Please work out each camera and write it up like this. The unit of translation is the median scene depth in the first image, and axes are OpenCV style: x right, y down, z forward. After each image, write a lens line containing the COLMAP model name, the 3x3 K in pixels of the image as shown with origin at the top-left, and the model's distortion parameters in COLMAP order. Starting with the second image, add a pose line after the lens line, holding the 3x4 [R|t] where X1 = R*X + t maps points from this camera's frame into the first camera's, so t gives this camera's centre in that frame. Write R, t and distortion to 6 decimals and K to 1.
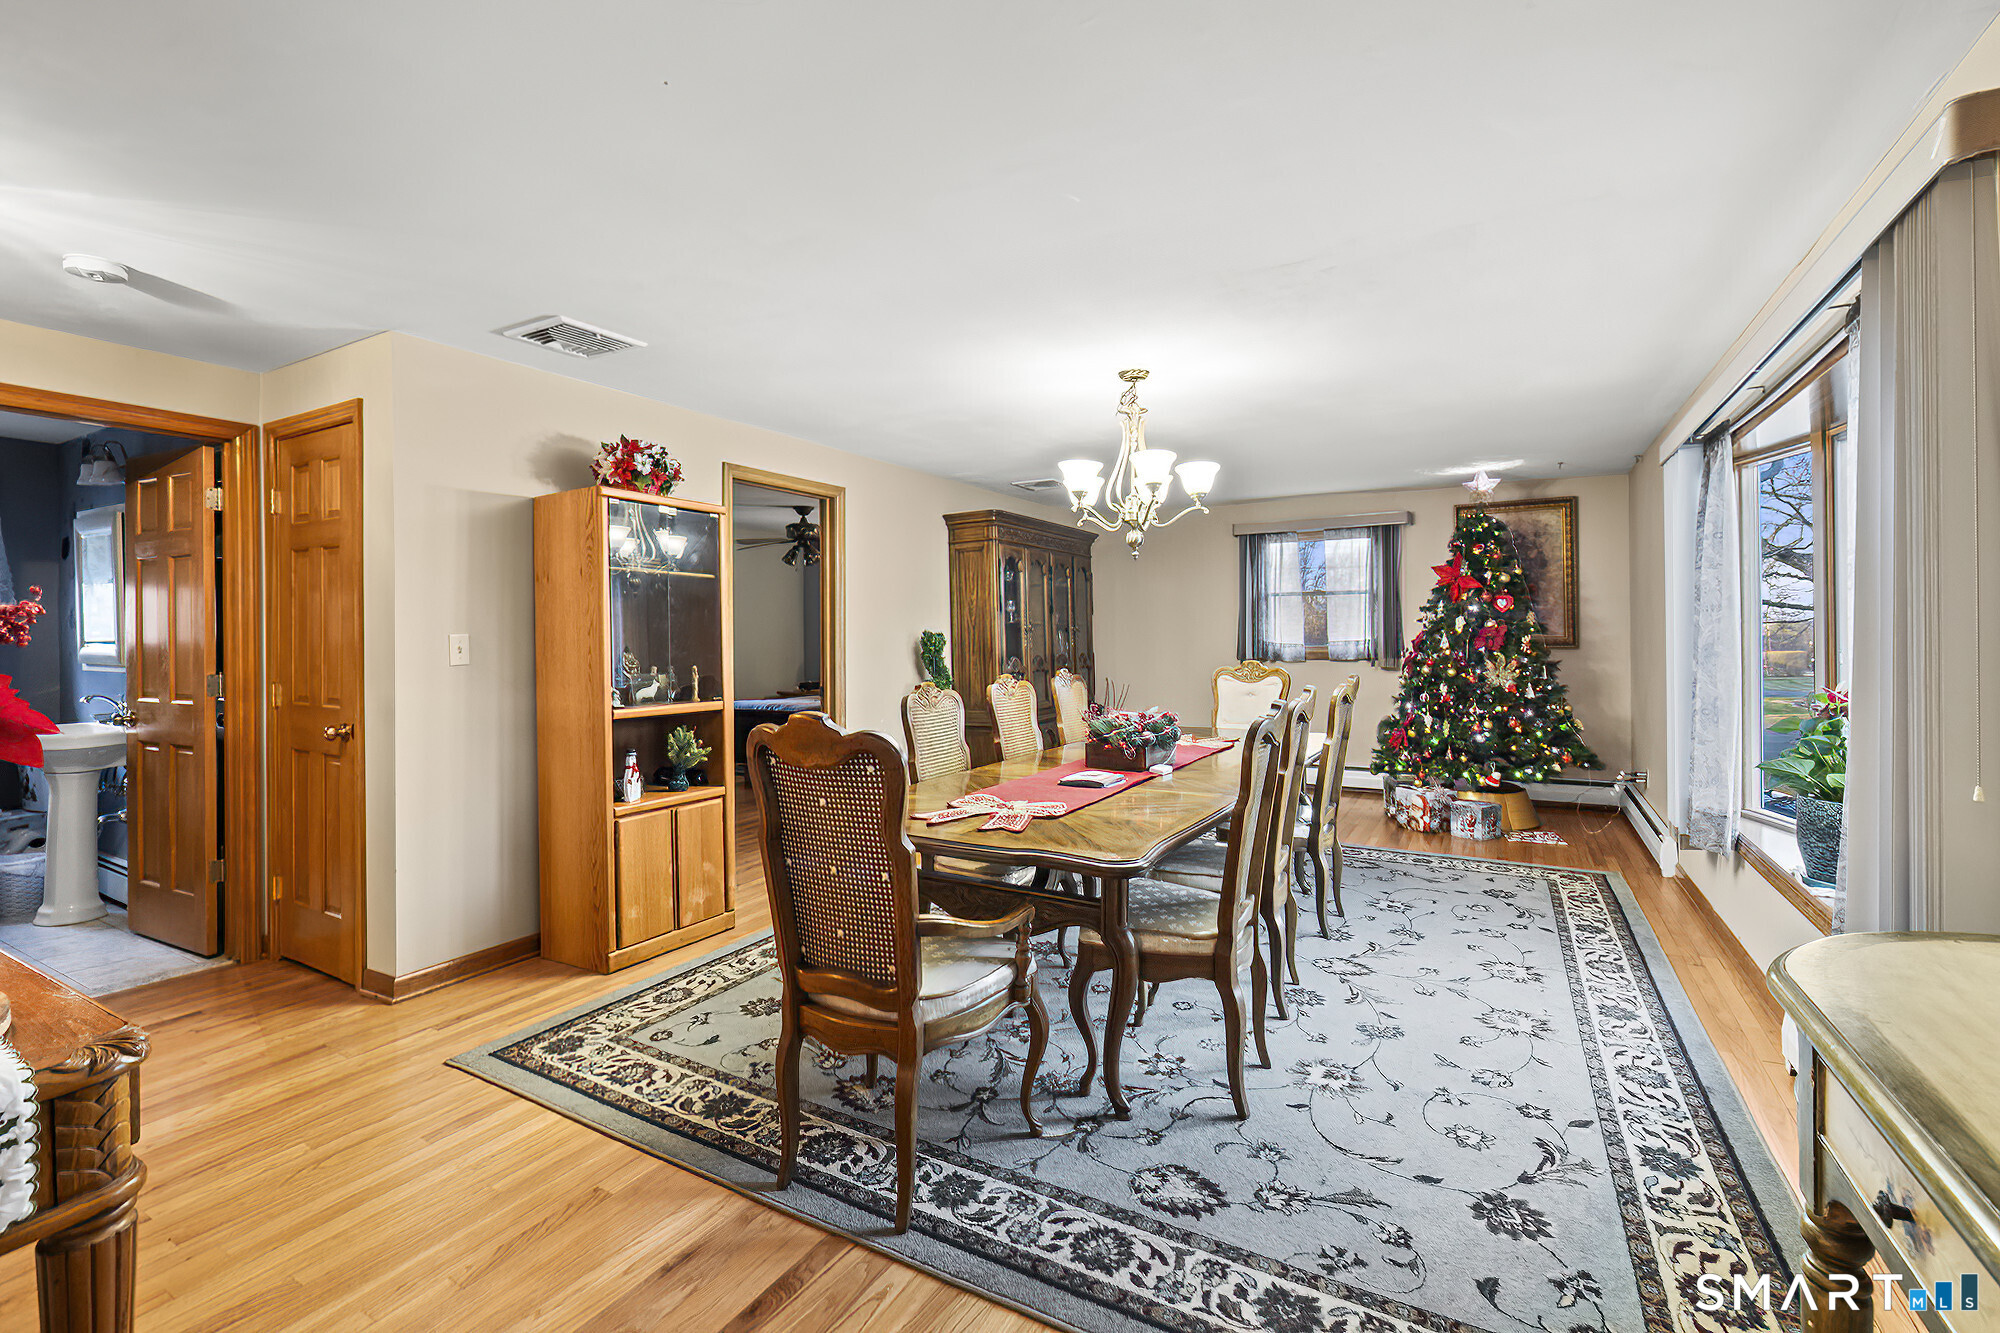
lens RADIAL K [[876.9, 0, 1013.1], [0, 876.9, 648.1], [0, 0, 1]] dist [0.002540, 0.000171]
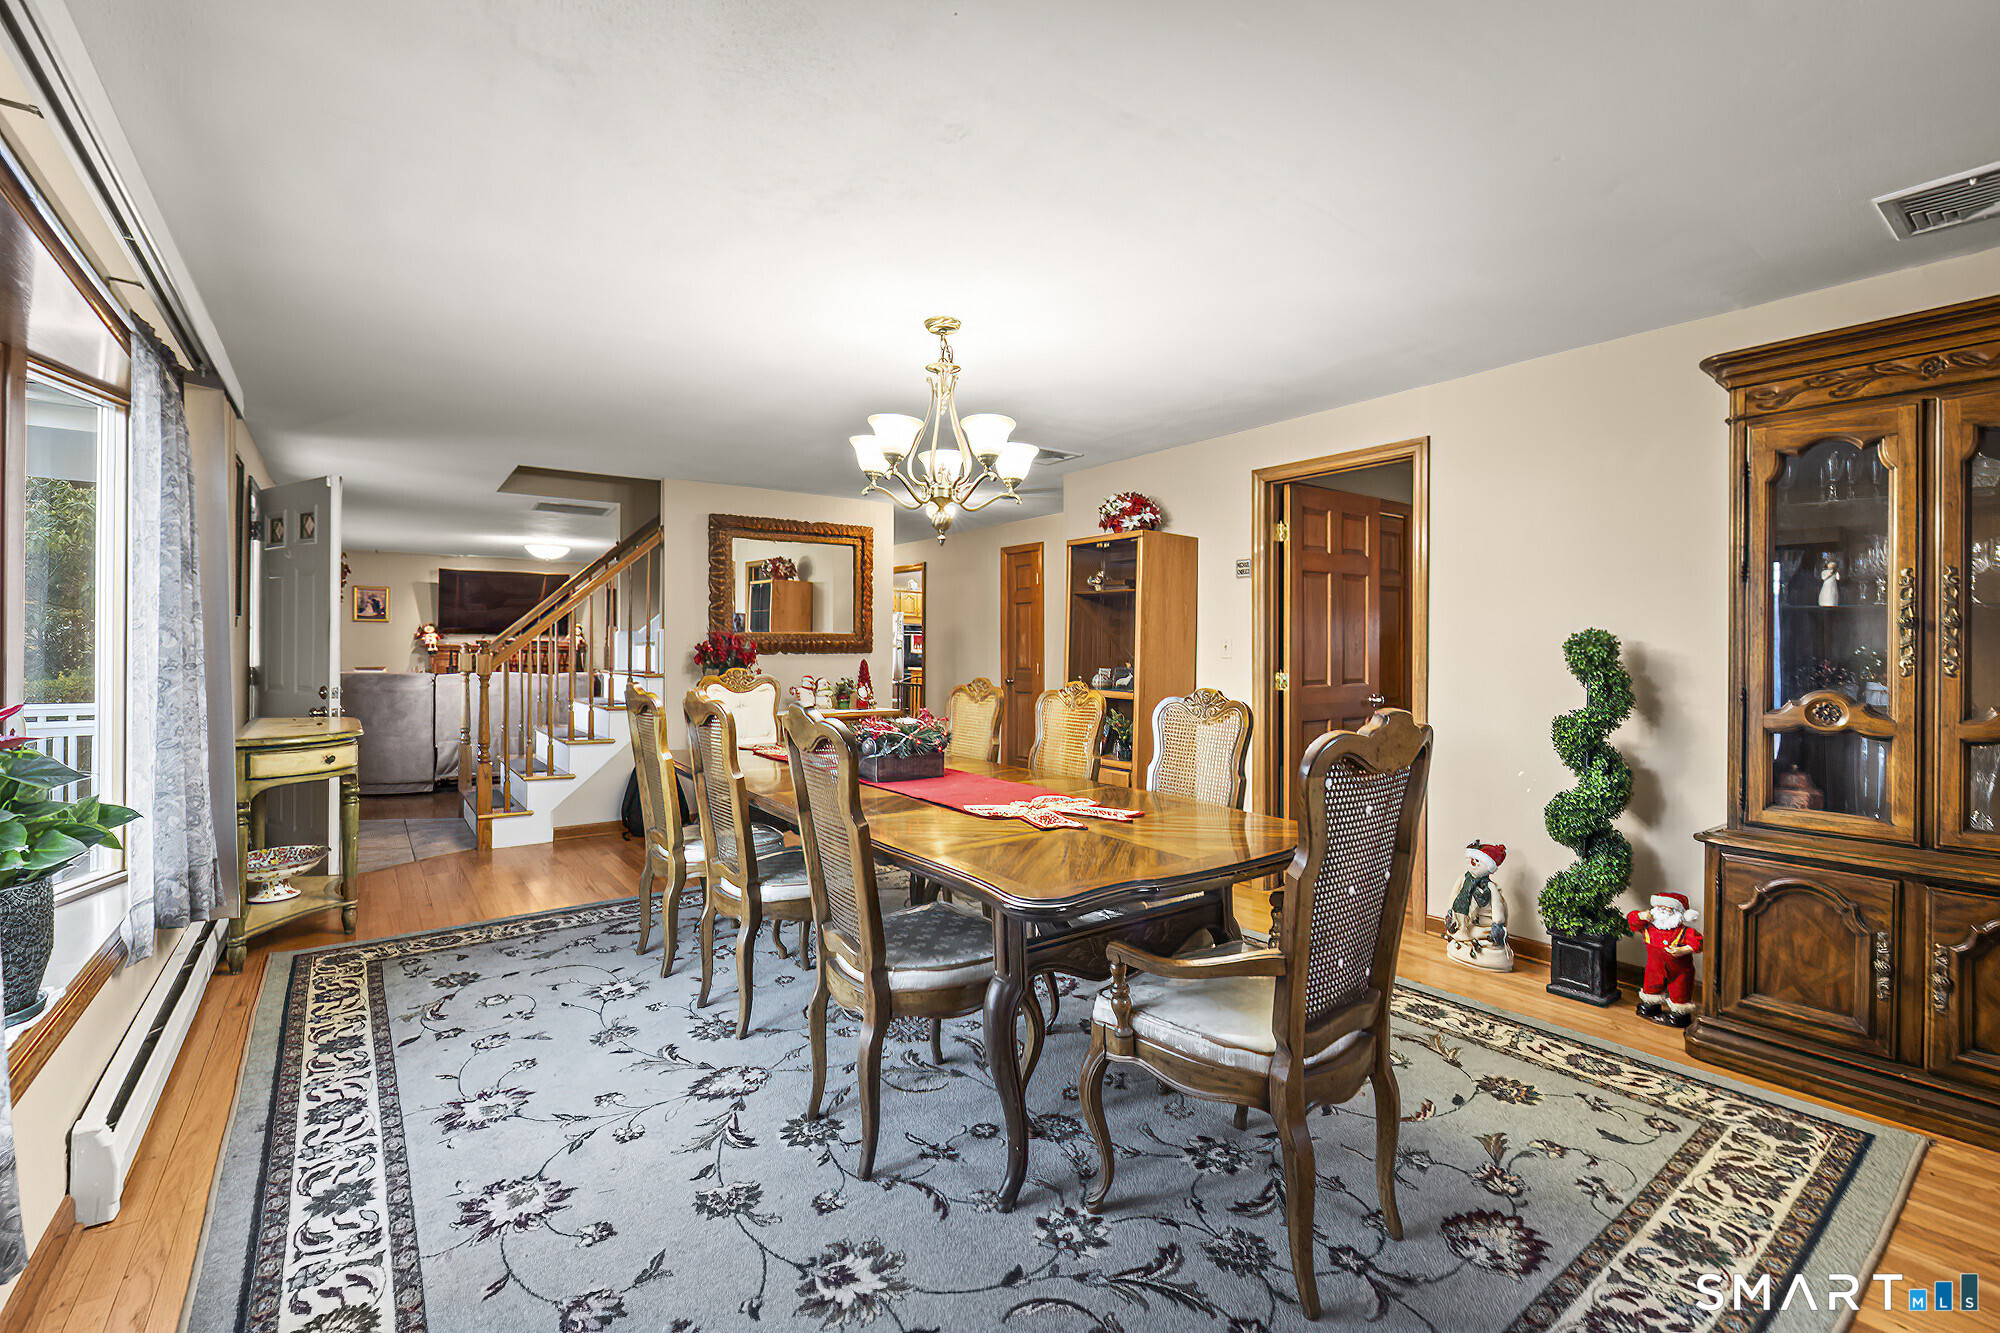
lens RADIAL K [[876.9, 0, 1013.1], [0, 876.9, 648.1], [0, 0, 1]] dist [0.002540, 0.000171]
pose [[-0.406504, 0.005293, -0.913634, 1.285705], [-0.017597, 0.999752, 0.013621, -0.021793], [0.913480, 0.021614, -0.406310, 2.041126]]
